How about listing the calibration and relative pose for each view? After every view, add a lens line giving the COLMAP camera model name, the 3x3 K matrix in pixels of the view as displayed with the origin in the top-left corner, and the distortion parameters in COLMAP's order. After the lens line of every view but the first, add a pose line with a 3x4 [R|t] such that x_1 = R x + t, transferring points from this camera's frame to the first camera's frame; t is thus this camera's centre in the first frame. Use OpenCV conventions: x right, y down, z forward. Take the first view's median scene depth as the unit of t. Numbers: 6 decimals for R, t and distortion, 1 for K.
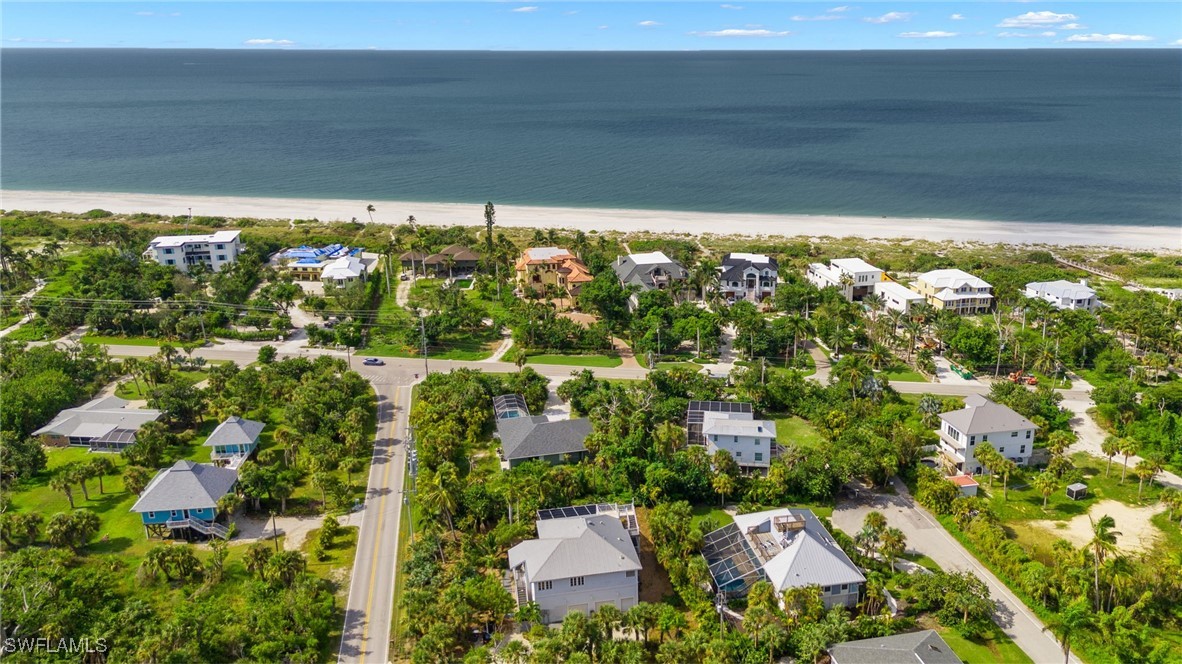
lens RADIAL K [[831.6, 0, 591.0], [0, 831.6, 332.0], [0, 0, 1]] dist [0.053606, -0.000475]
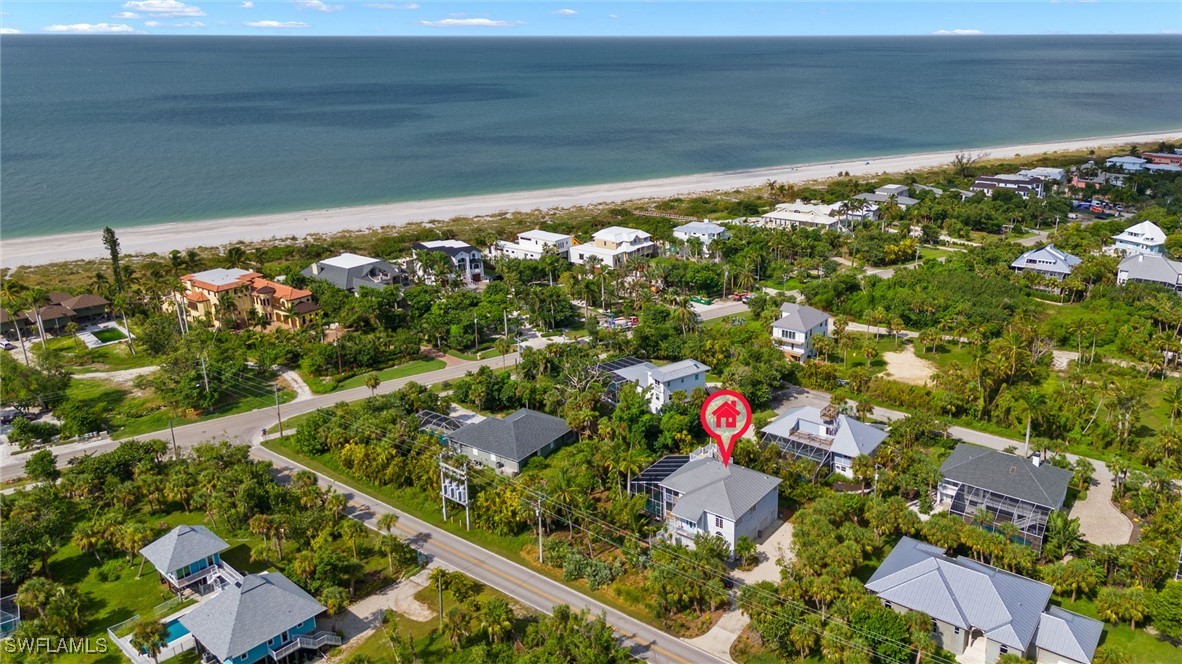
lens RADIAL K [[891.3, 0, 591.0], [0, 891.3, 332.0], [0, 0, 1]] dist [0.059066, -0.000731]
pose [[0.738769, -0.211569, 0.639889, -0.427886], [0.215759, 0.973725, 0.072848, -0.030934], [-0.638489, 0.084244, 0.765007, 0.095826]]
